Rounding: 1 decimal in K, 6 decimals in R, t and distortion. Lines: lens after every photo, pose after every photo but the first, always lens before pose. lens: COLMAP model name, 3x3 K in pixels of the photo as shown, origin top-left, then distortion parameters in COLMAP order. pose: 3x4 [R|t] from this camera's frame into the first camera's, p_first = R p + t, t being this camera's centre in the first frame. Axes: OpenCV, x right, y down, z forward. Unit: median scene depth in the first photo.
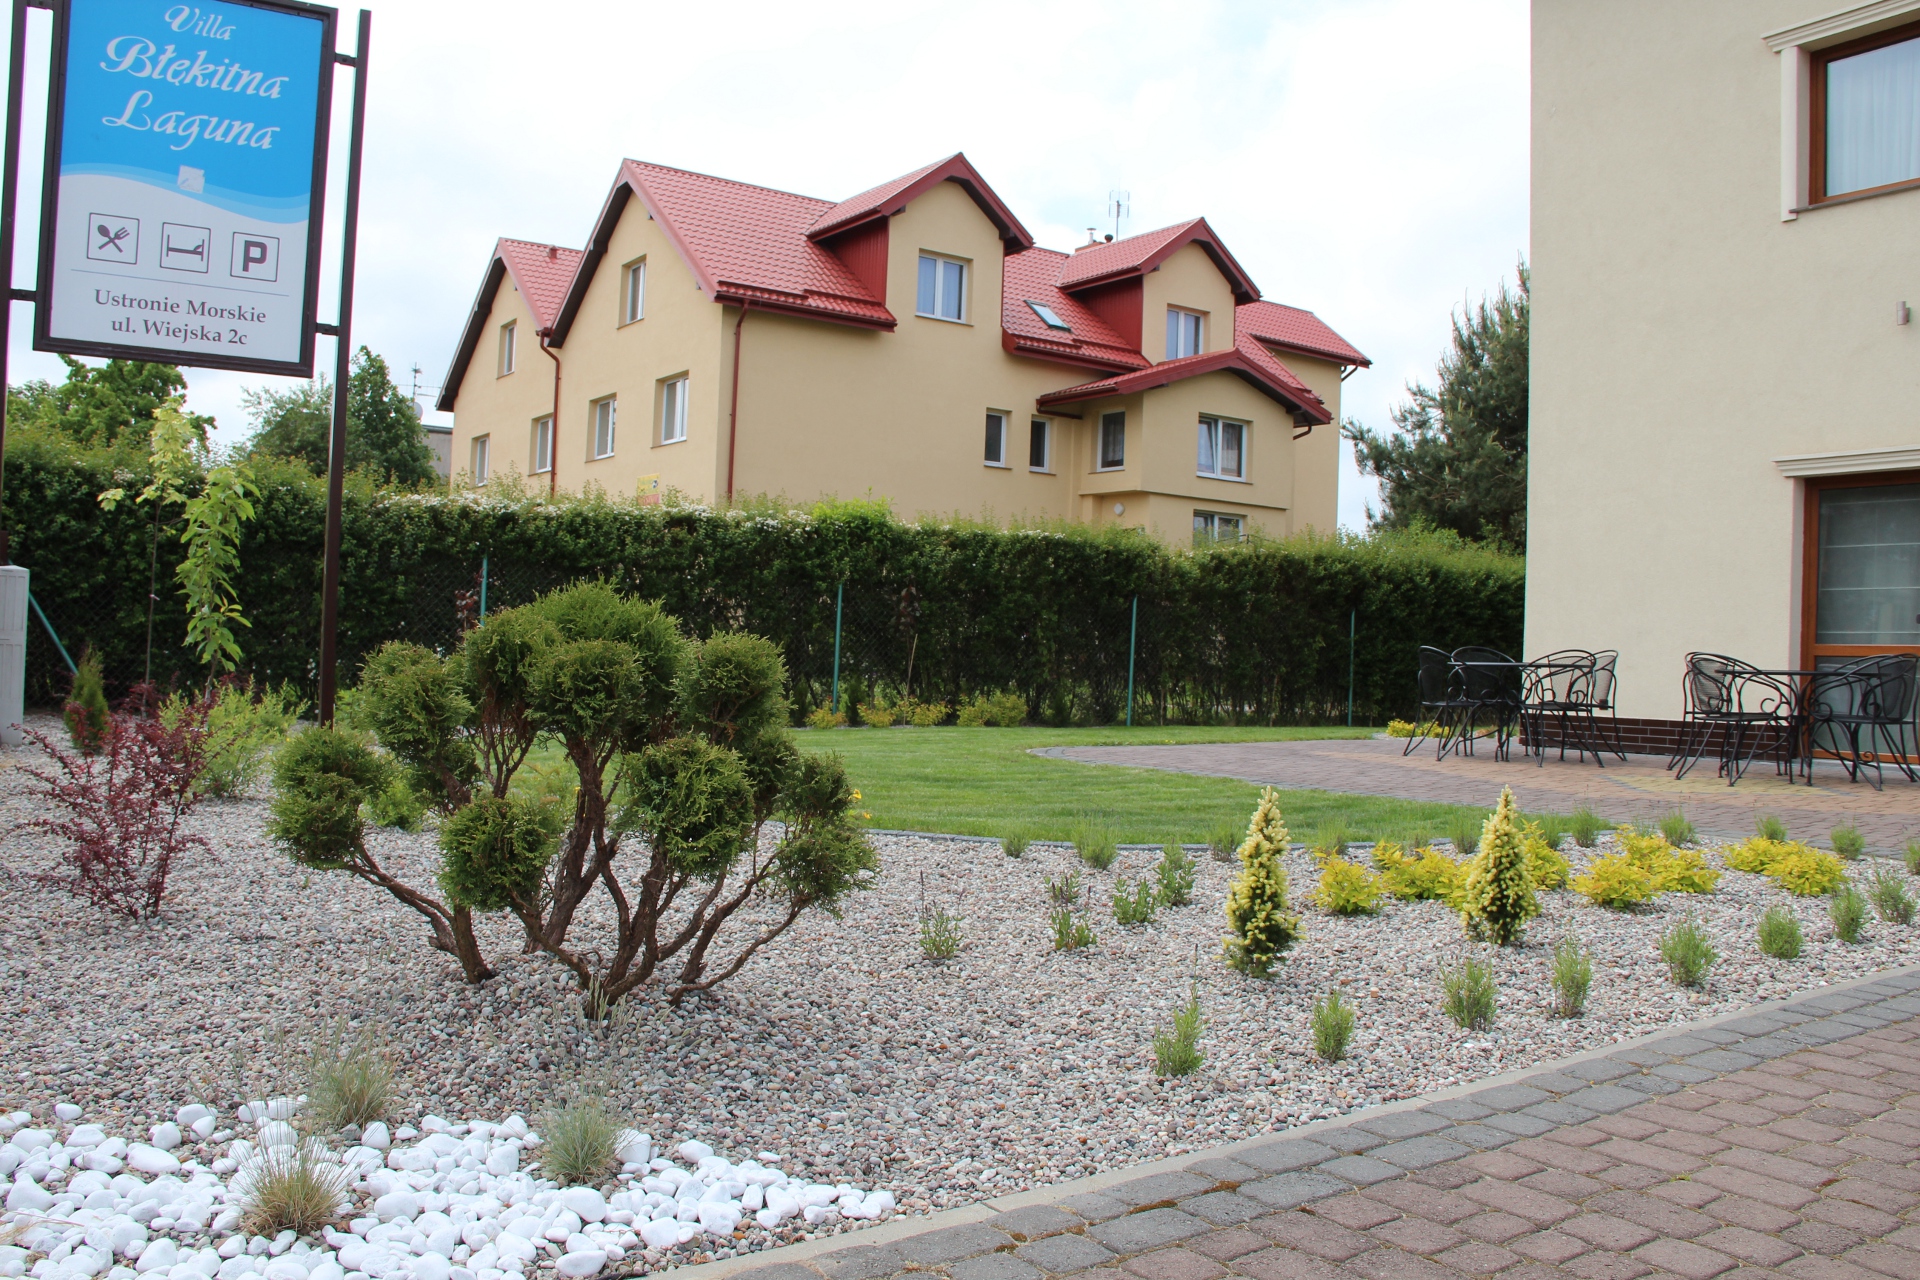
lens RADIAL K [[1570.6, 0, 921.8], [0, 1570.6, 635.0], [0, 0, 1]] dist [-0.182911, 0.142152]
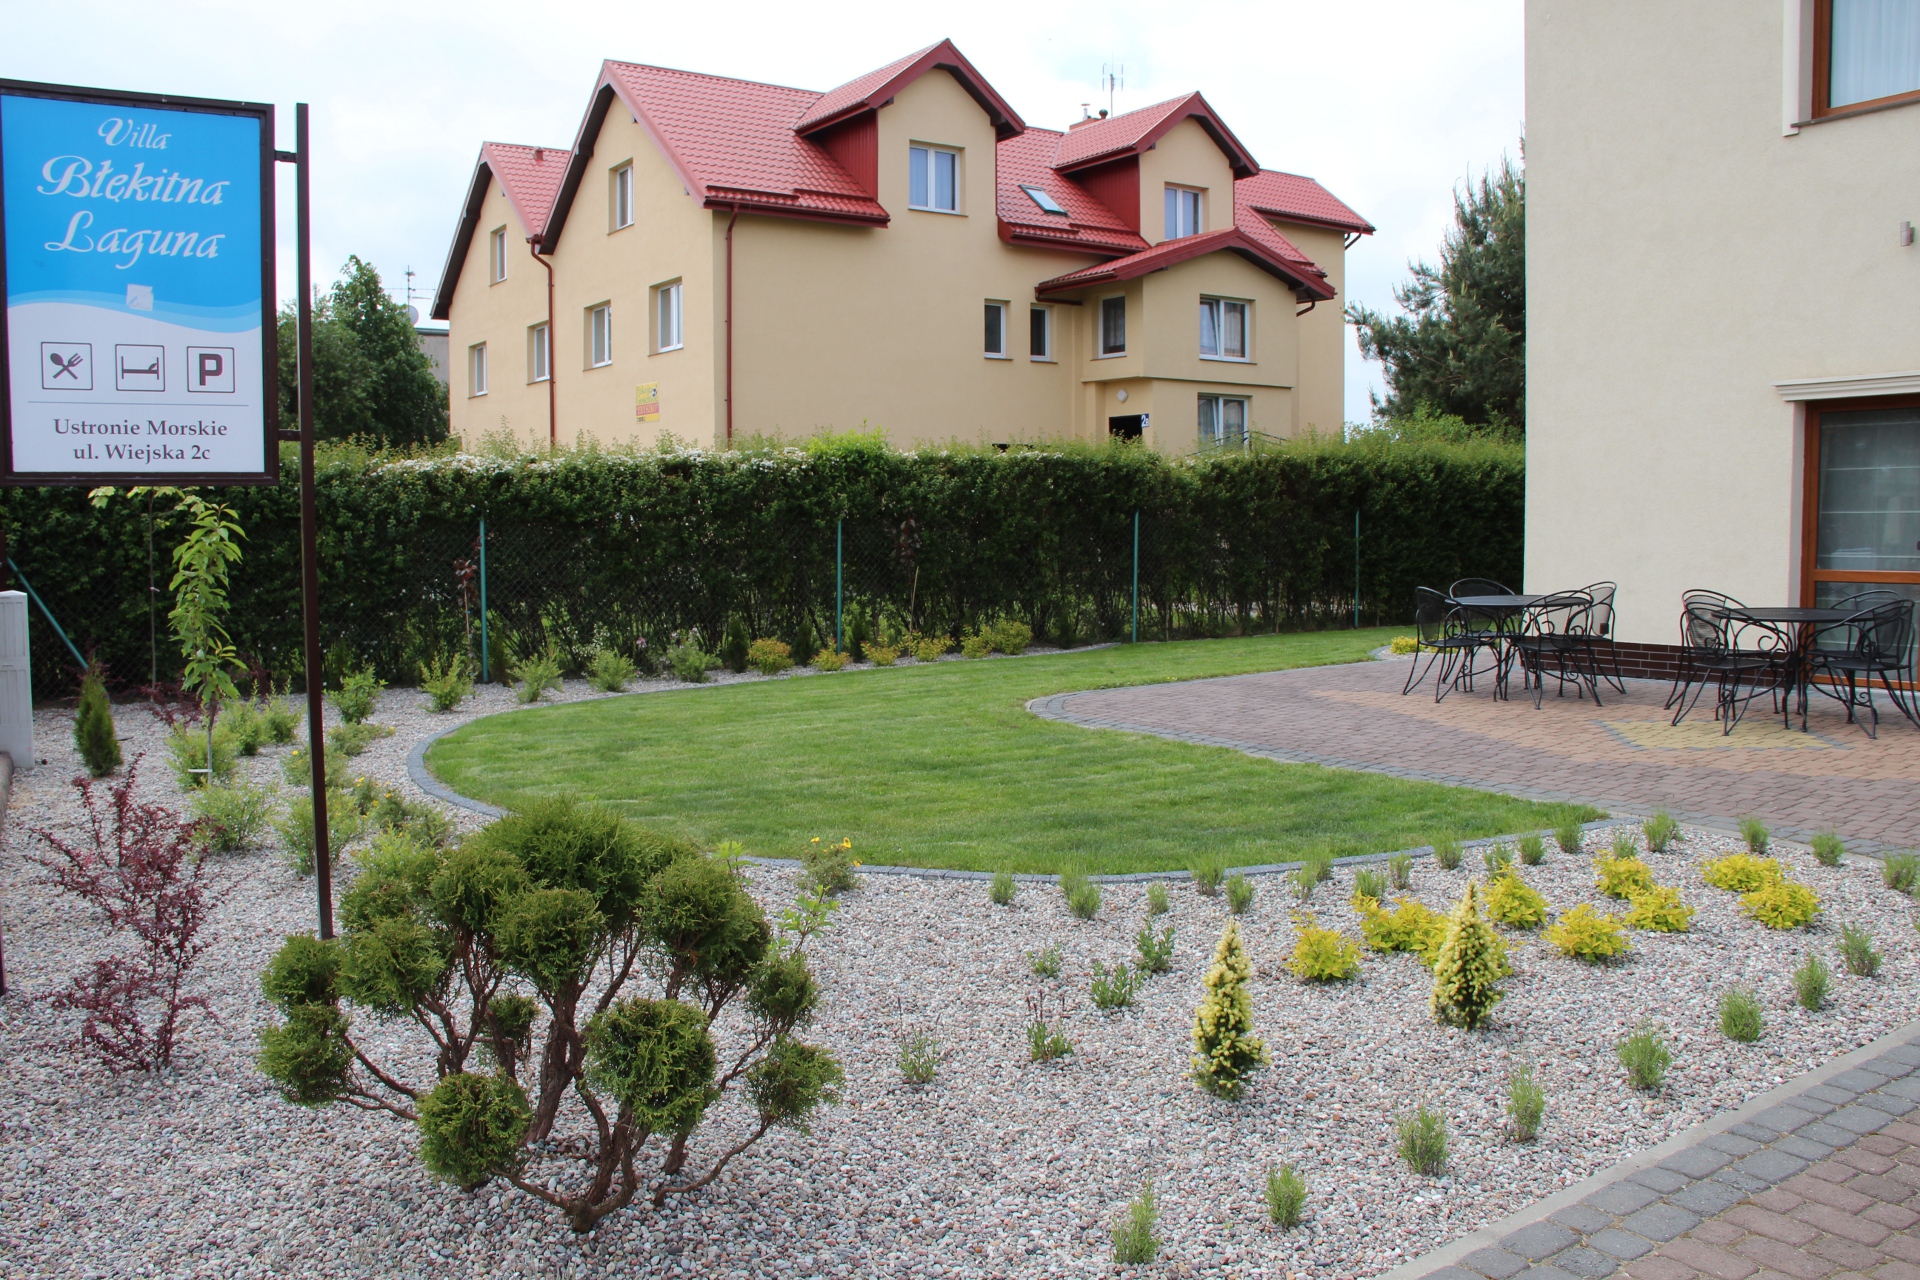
lens RADIAL K [[1572.4, 0, 921.3], [0, 1572.4, 637.3], [0, 0, 1]] dist [-0.181616, 0.140920]
pose [[0.999043, -0.042033, -0.012074, 0.011003], [0.042928, 0.995256, 0.087306, -0.051757], [0.008347, -0.087741, 0.996108, -0.001342]]
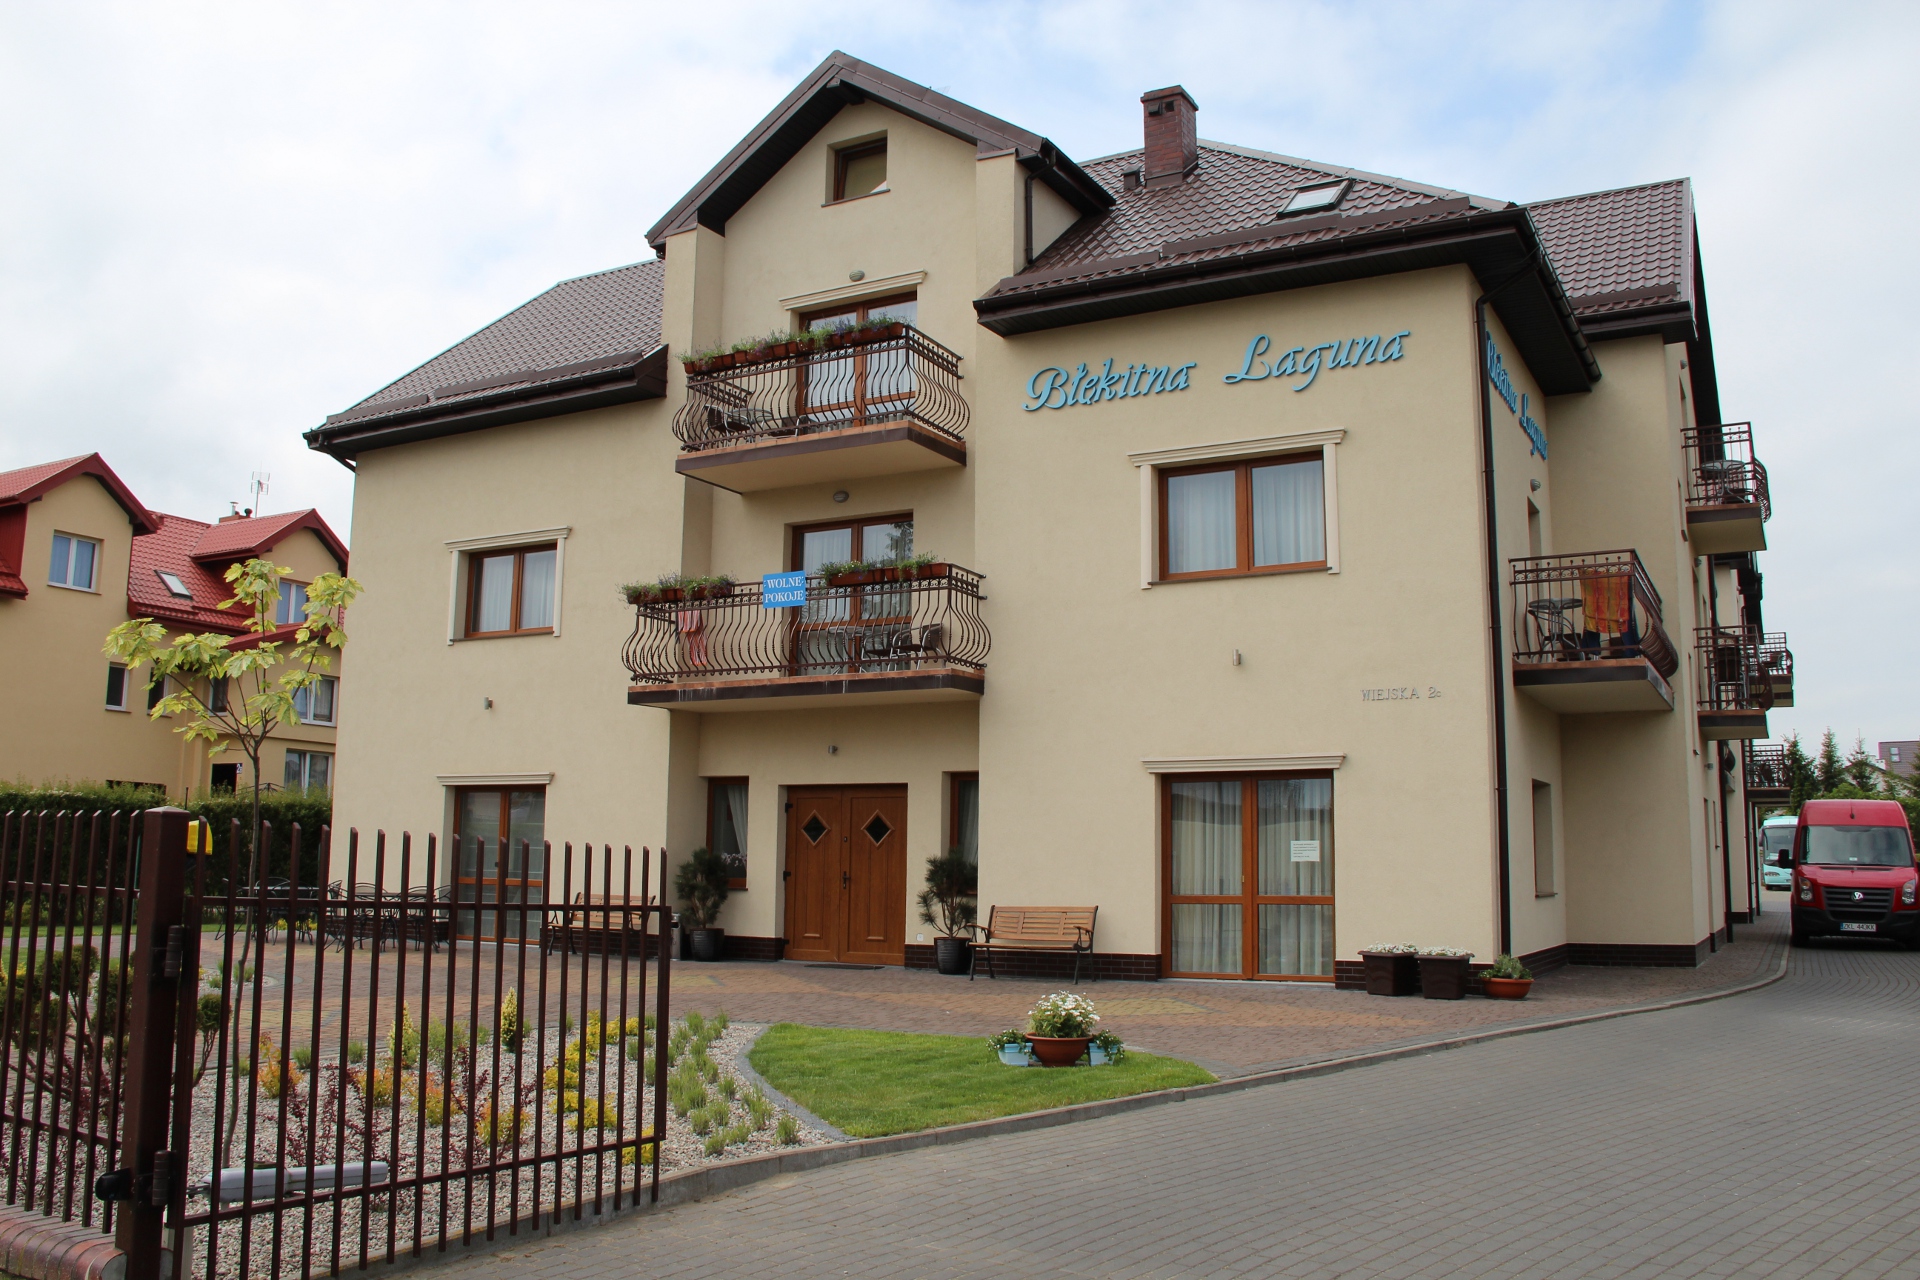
lens RADIAL K [[1570.6, 0, 921.8], [0, 1570.6, 635.0], [0, 0, 1]] dist [-0.182911, 0.142152]
pose [[0.894260, 0.044554, 0.445324, 0.215244], [0.012142, 0.992251, -0.123656, -0.036679], [-0.447382, 0.115988, 0.886790, -0.820388]]
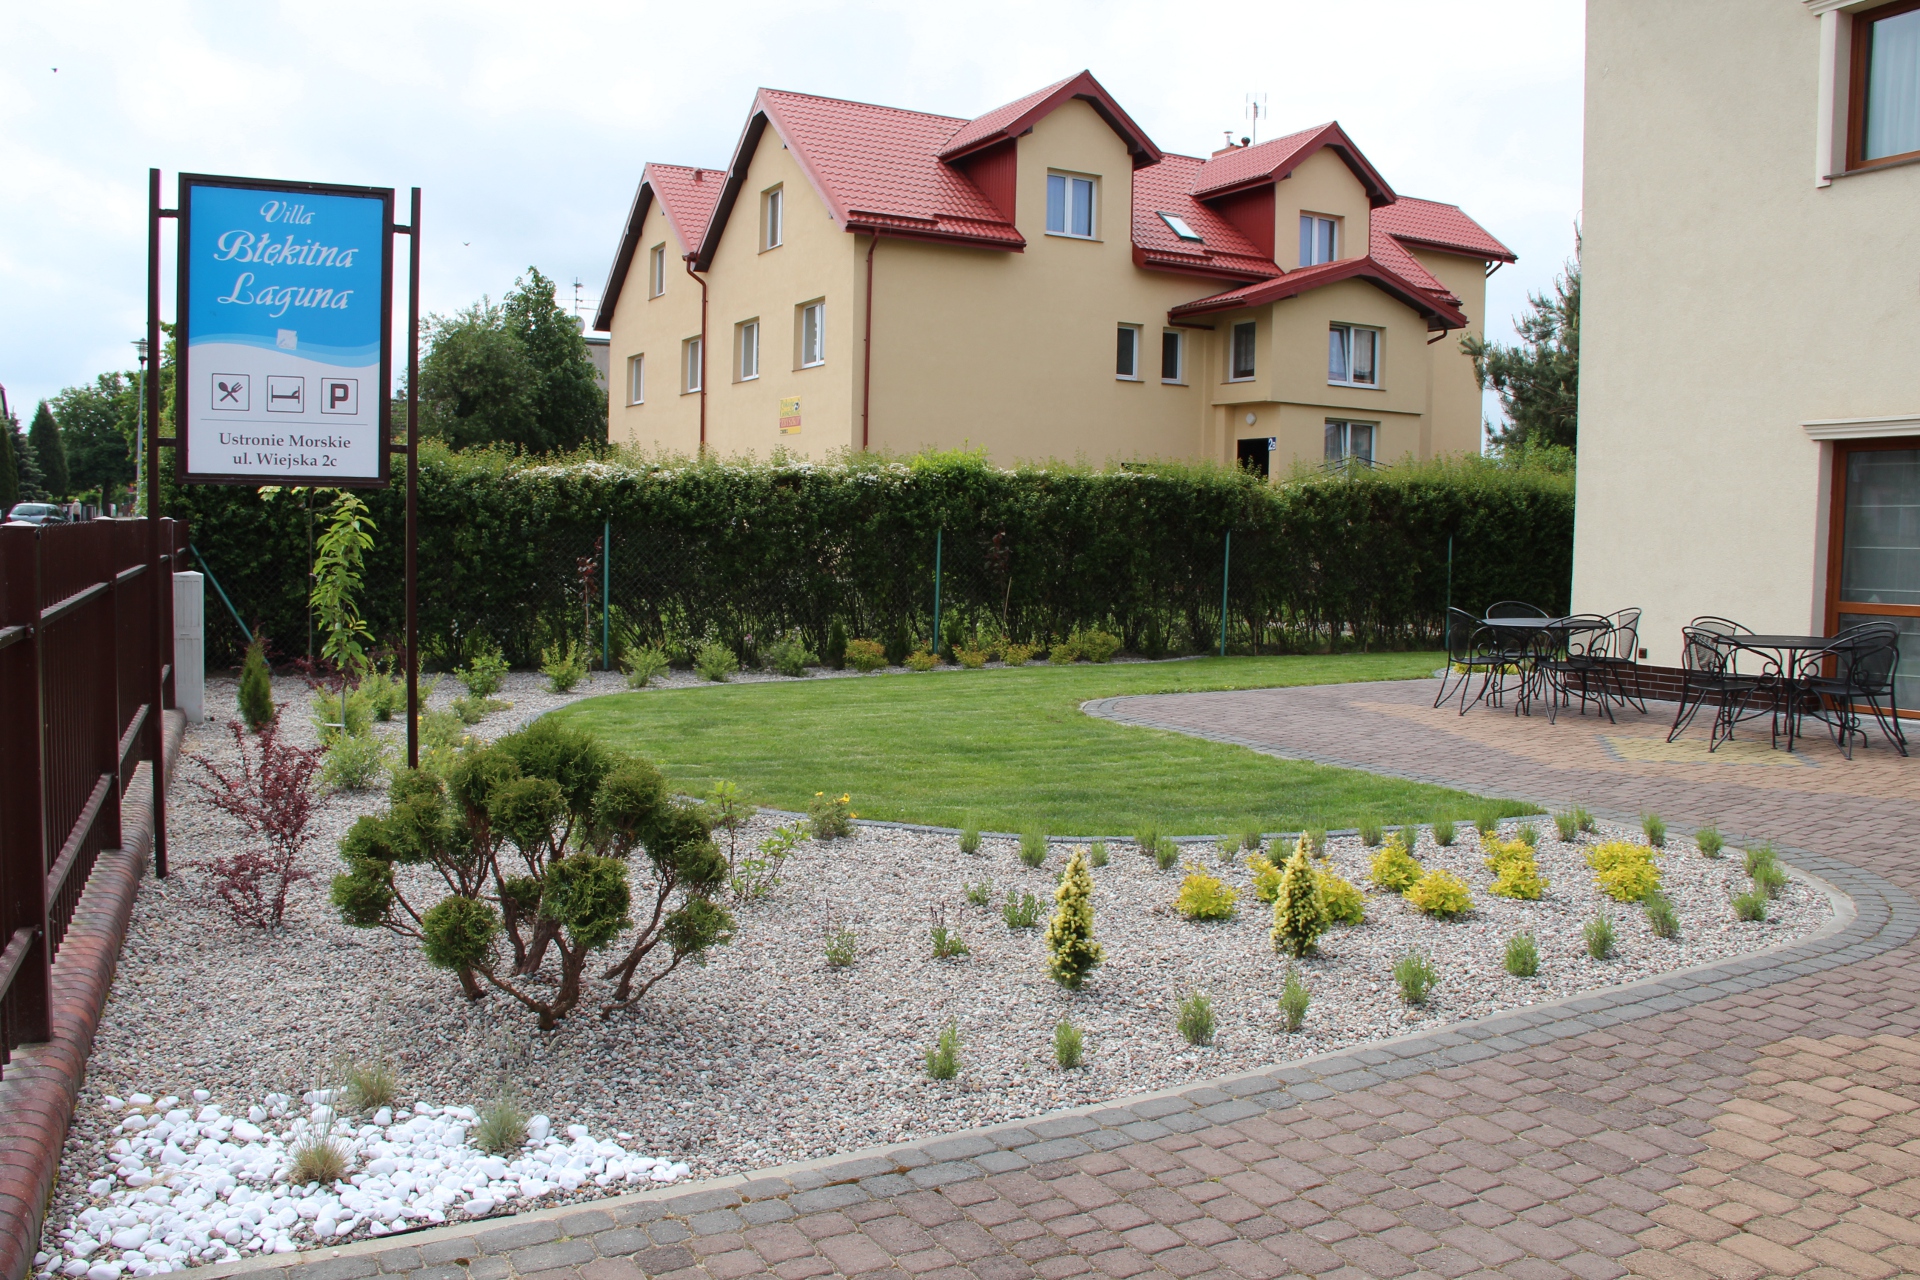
lens RADIAL K [[1570.6, 0, 921.8], [0, 1570.6, 635.0], [0, 0, 1]] dist [-0.182911, 0.142152]
pose [[0.993602, -0.009783, -0.112509, 0.068136], [0.018167, 0.997113, 0.073728, -0.049631], [0.111463, -0.075300, 0.990912, -0.084422]]
